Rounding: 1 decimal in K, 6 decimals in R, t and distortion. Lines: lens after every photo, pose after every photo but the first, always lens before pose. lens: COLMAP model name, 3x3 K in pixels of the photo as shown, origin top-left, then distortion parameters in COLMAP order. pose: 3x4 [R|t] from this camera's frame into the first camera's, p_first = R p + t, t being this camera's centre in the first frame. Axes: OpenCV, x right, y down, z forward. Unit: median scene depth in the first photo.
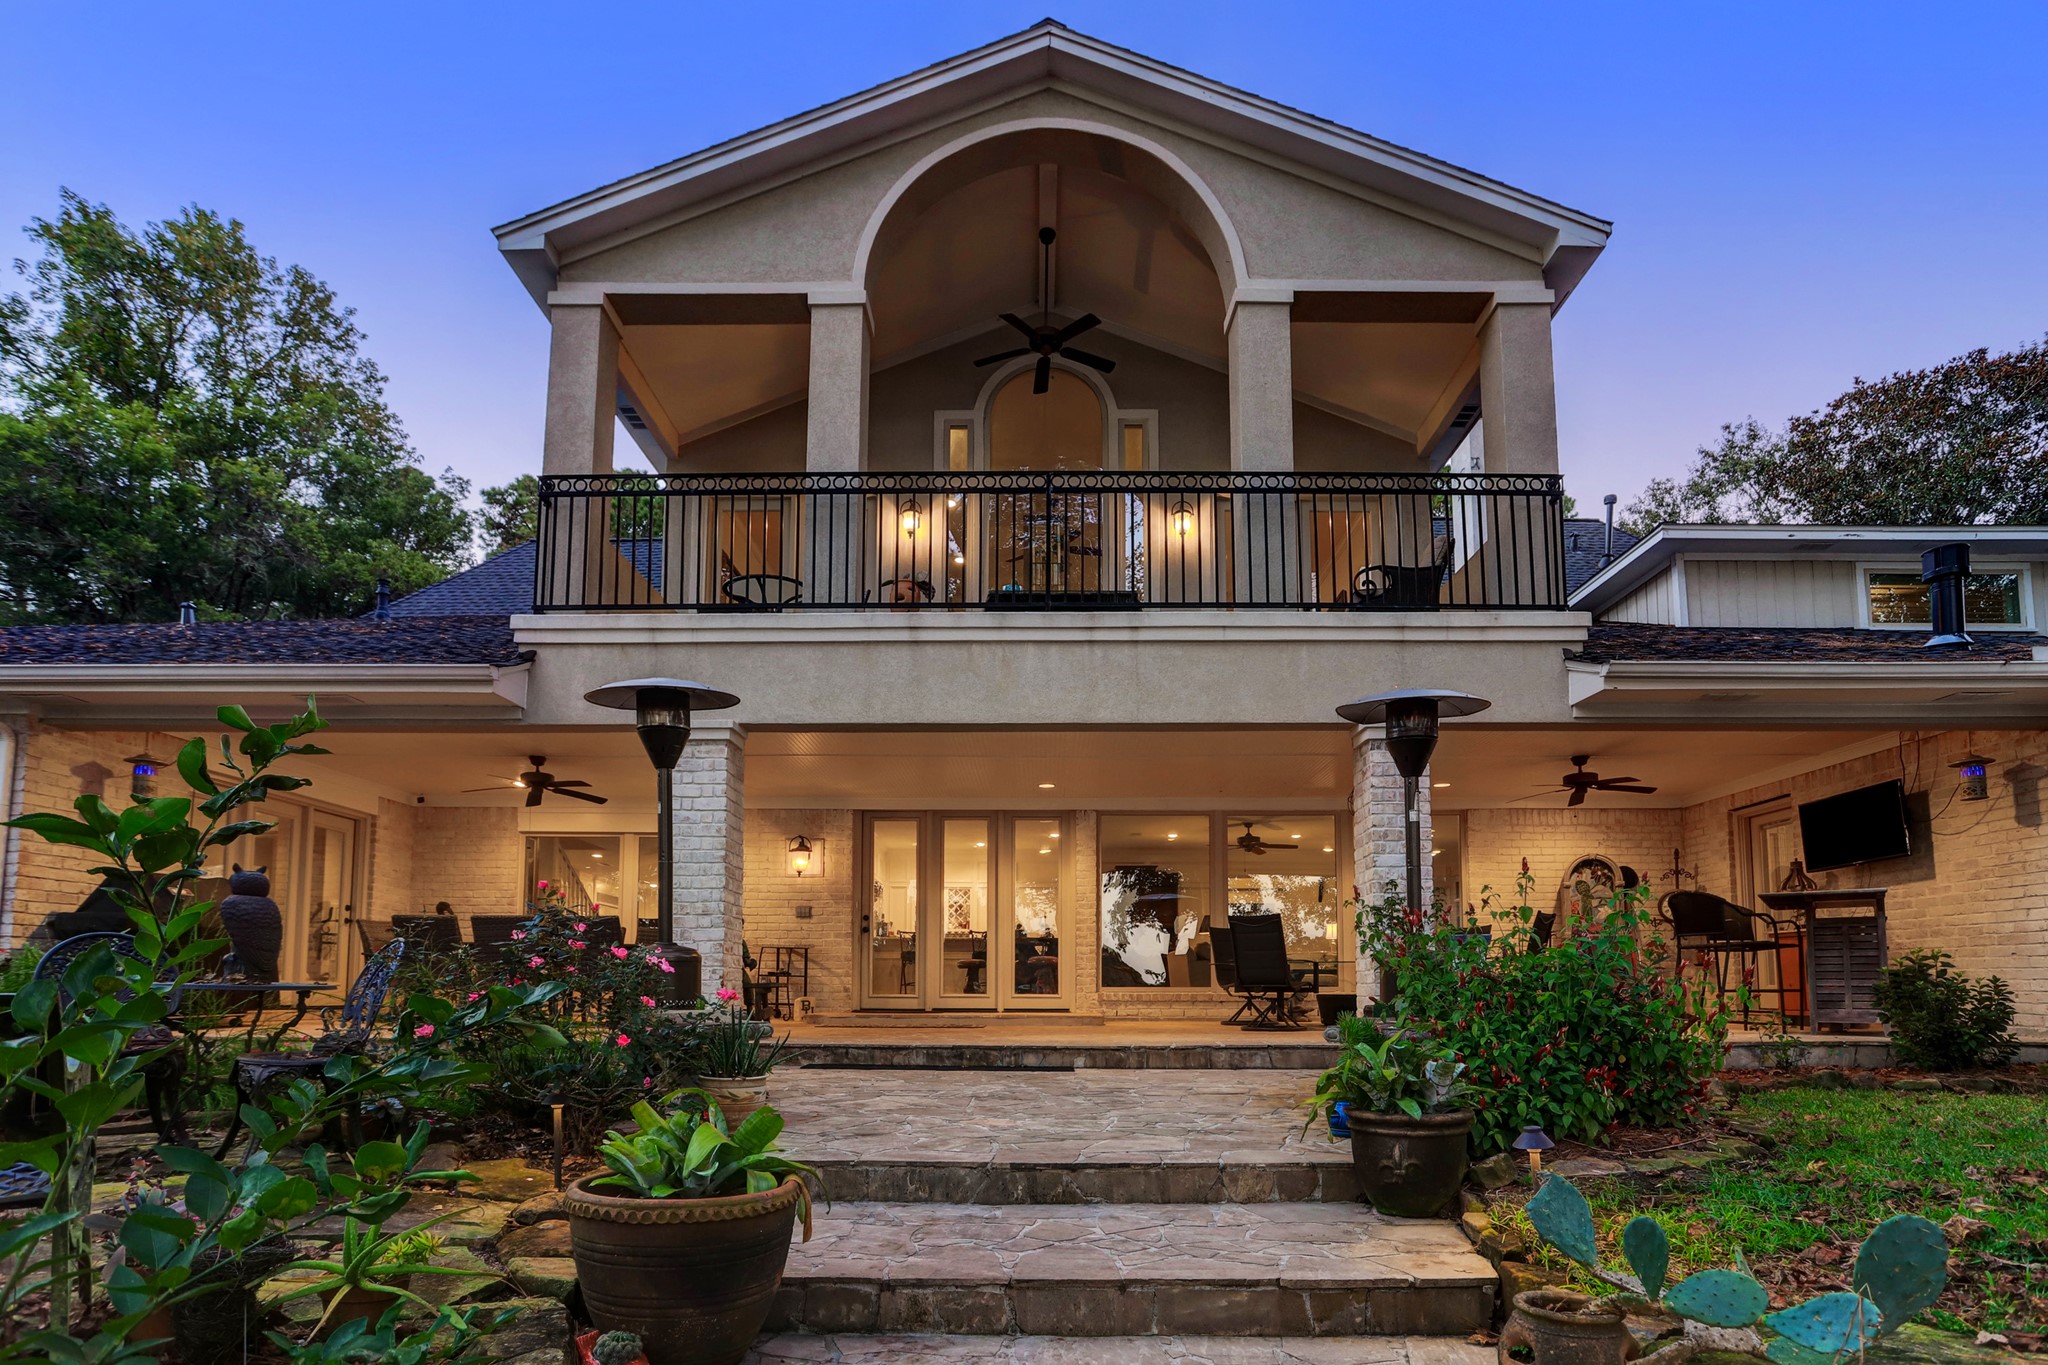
lens RADIAL K [[1008.4, 0, 1077.1], [0, 1008.4, 900.8], [0, 0, 1]] dist [-0.043624, 0.010700]
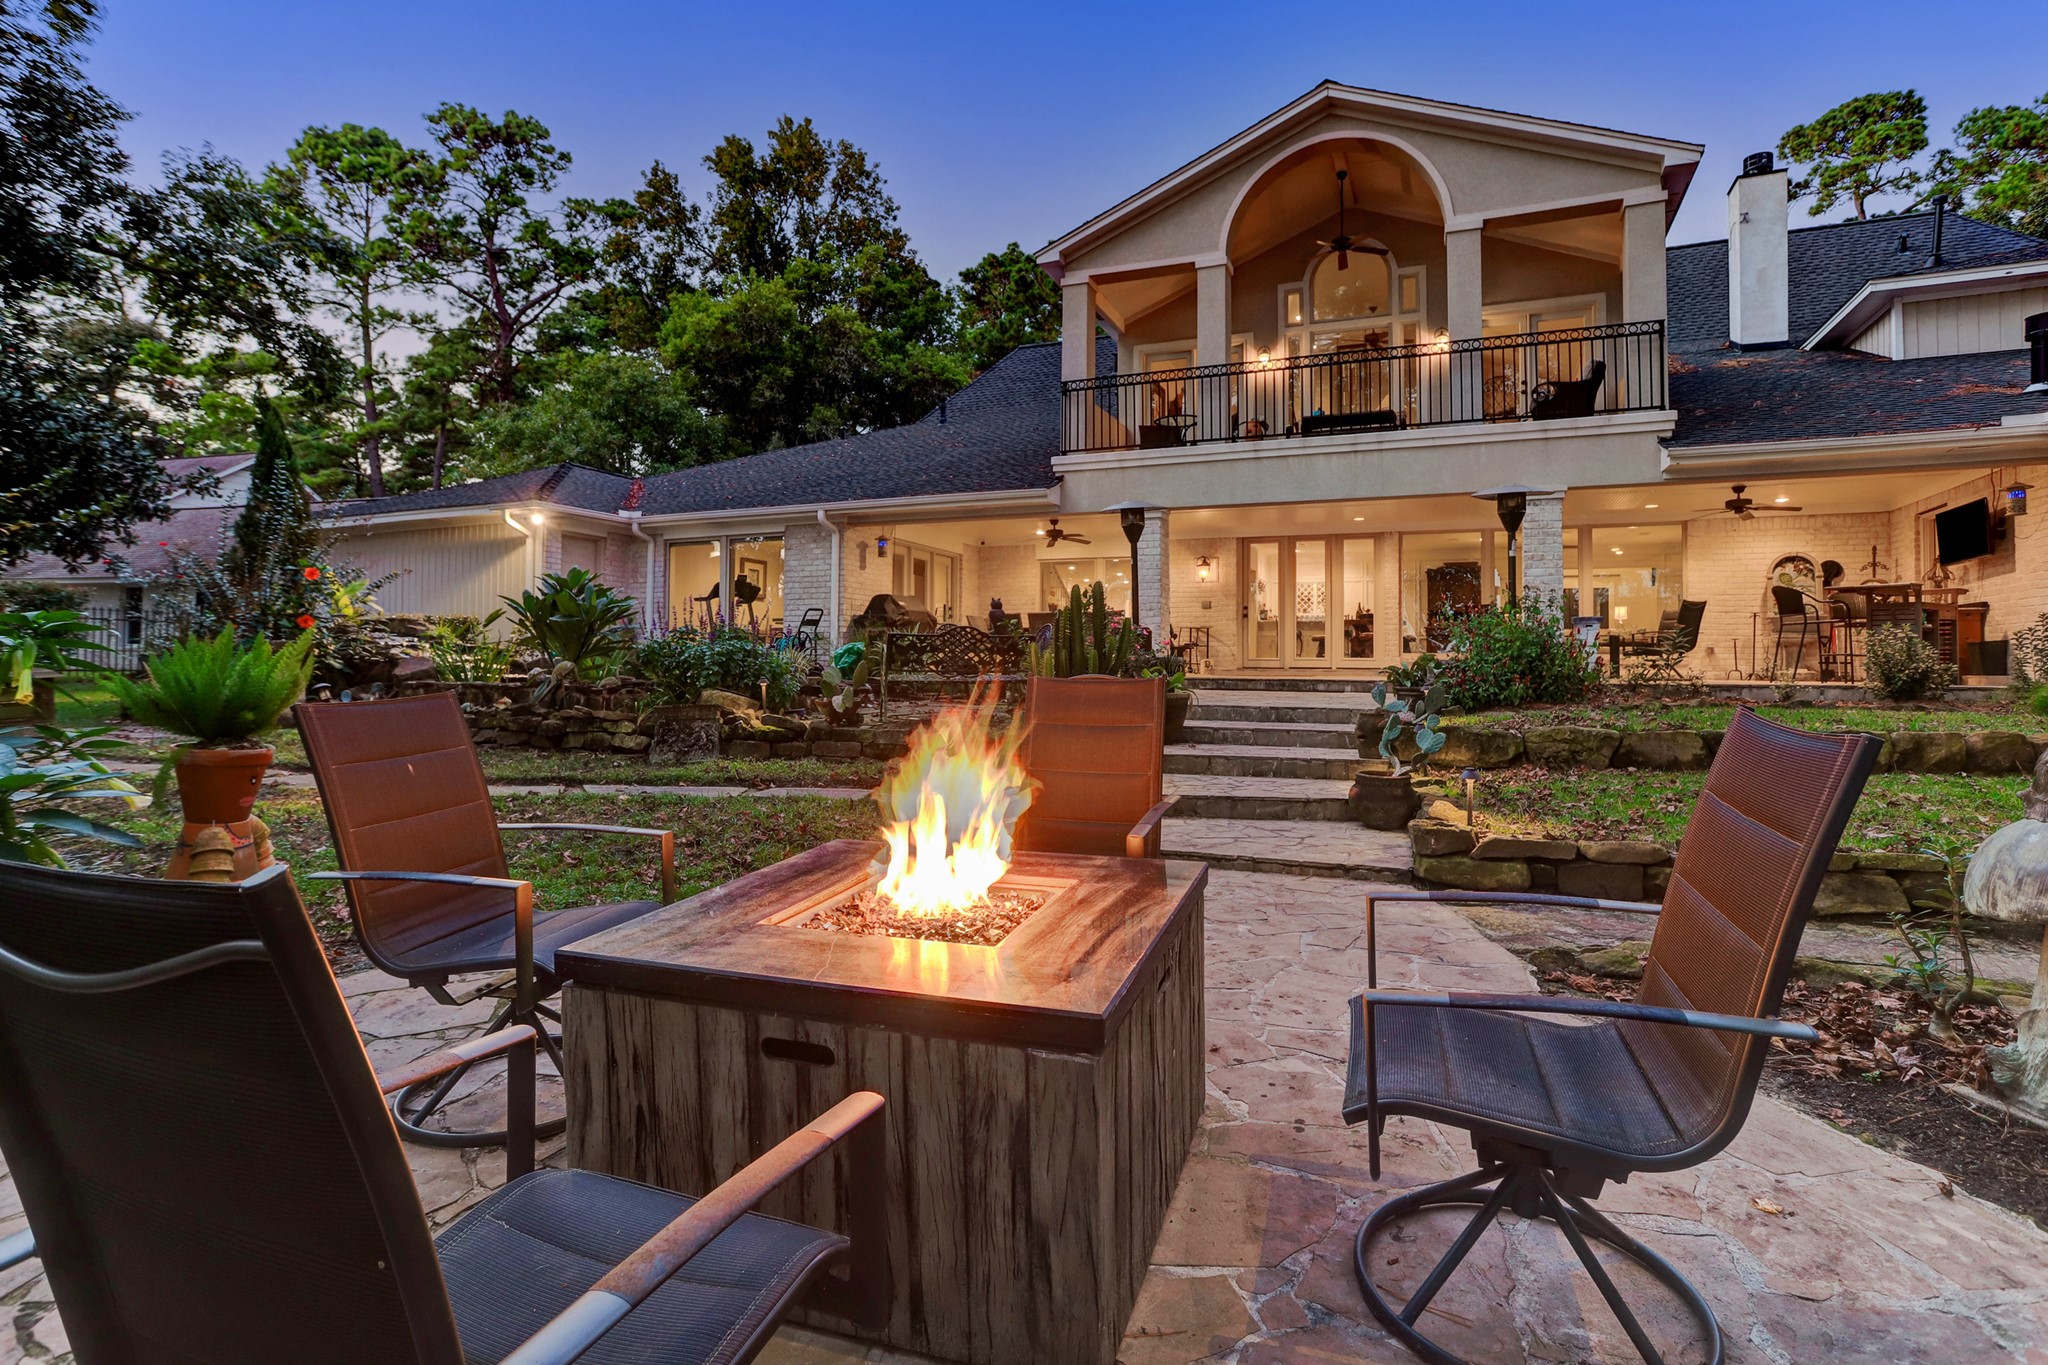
lens RADIAL K [[982.4, 0, 1066.8], [0, 982.4, 645.8], [0, 0, 1]] dist [-0.064446, 0.036827]
pose [[0.912526, 0.002054, -0.409014, 0.167898], [0.023713, 0.998040, 0.057918, -0.020457], [0.408331, -0.062551, 0.910688, -0.521988]]
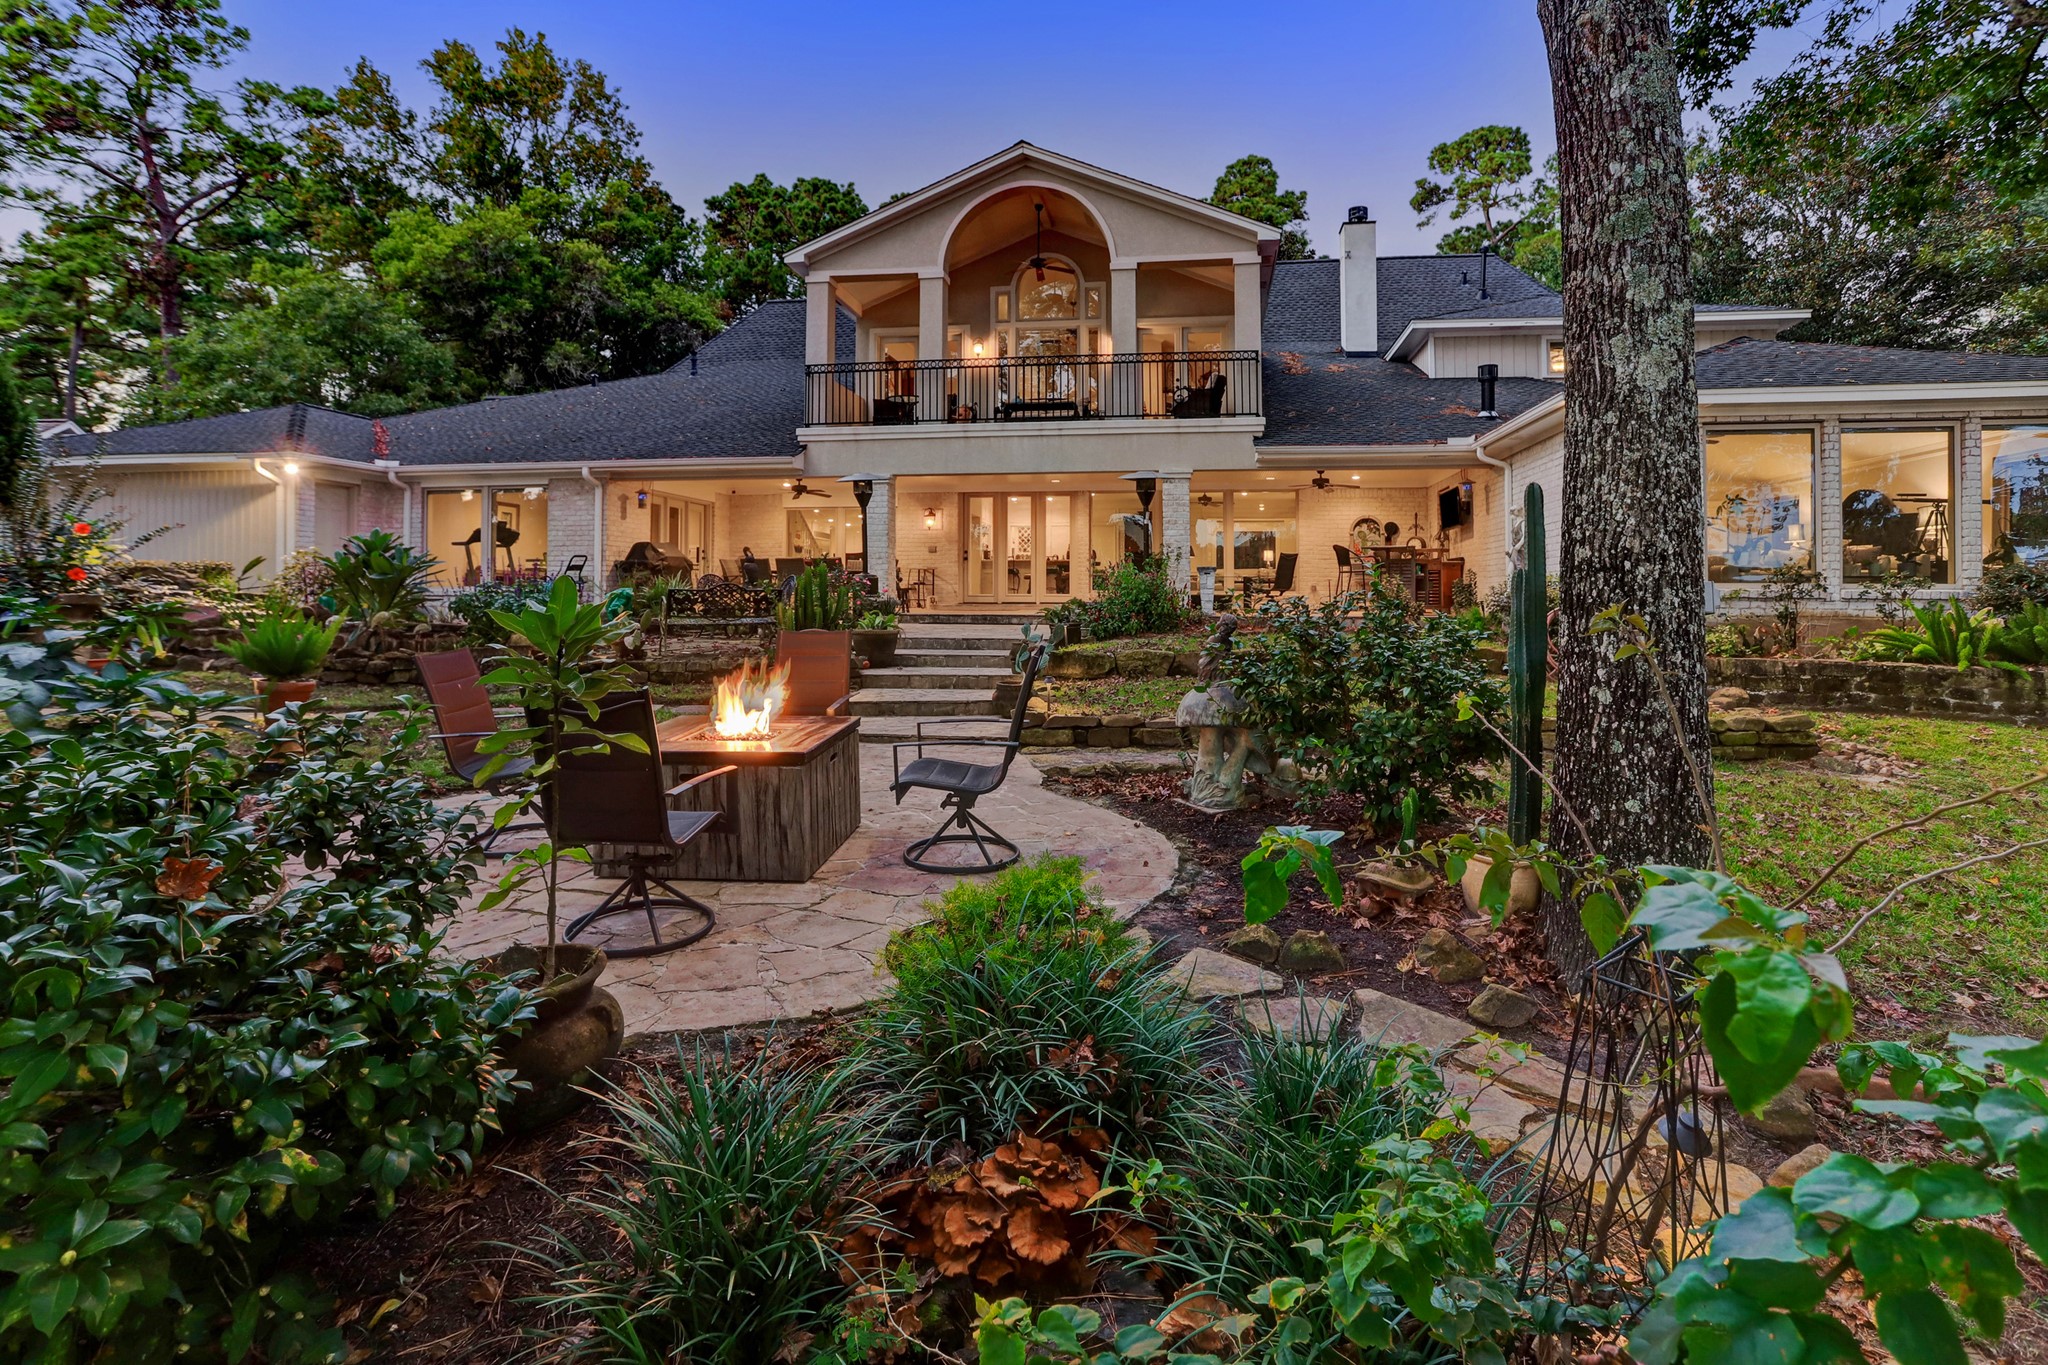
lens RADIAL K [[983.5, 0, 1063.1], [0, 983.5, 569.9], [0, 0, 1]] dist [-0.043715, 0.022903]
pose [[0.984713, 0.000481, -0.174185, 0.296280], [0.010288, 0.998090, 0.060917, -0.062607], [0.173882, -0.061778, 0.982827, -0.781553]]
